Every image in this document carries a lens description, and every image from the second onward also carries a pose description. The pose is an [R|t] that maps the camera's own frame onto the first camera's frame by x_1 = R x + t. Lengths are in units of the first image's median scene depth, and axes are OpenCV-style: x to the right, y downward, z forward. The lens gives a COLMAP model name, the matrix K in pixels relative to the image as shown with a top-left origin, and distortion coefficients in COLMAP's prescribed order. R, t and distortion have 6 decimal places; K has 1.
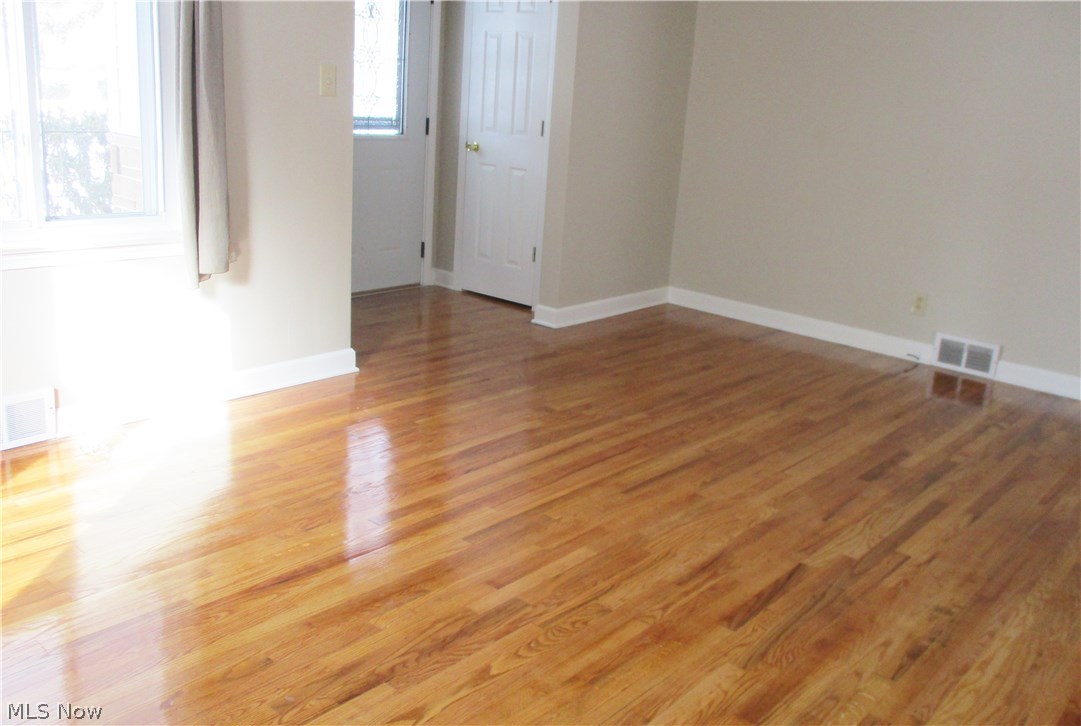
lens RADIAL K [[994.9, 0, 540.5], [0, 994.9, 363.0], [0, 0, 1]] dist [-0.055432, -0.002595]
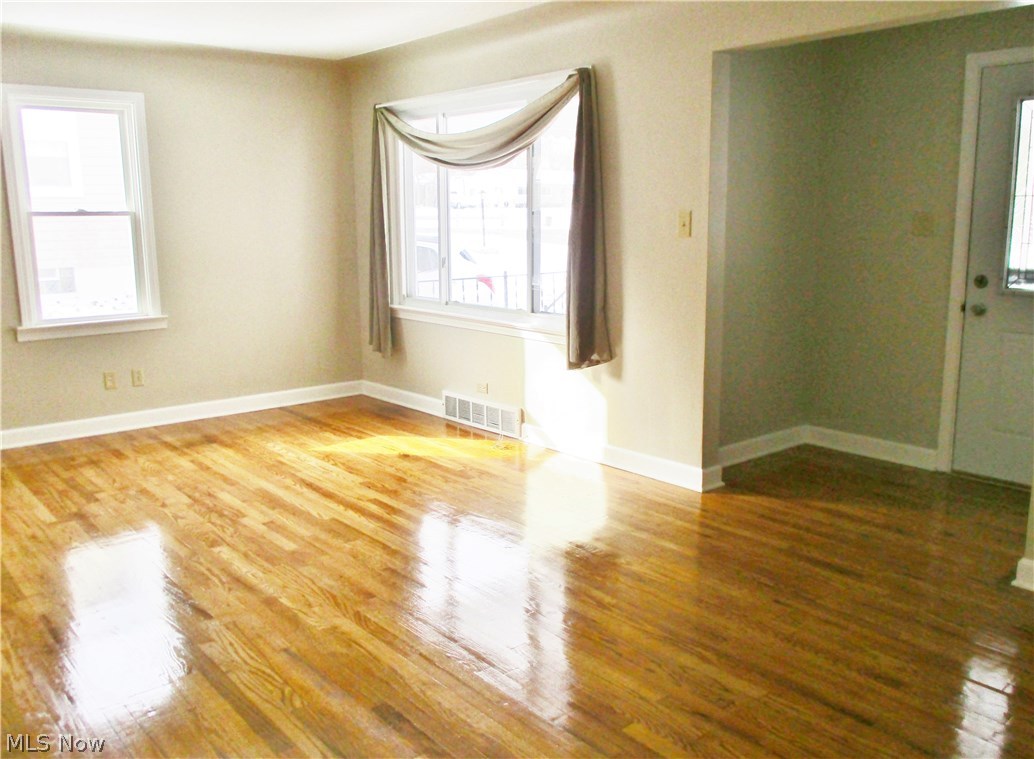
lens RADIAL K [[876.1, 0, 517.0], [0, 876.1, 379.5], [0, 0, 1]] dist [-0.020685, -0.001416]
pose [[-0.169806, 0.115241, -0.978716, 1.104596], [-0.274762, 0.948221, 0.159321, -0.296114], [0.946399, 0.295968, -0.129350, 1.328538]]
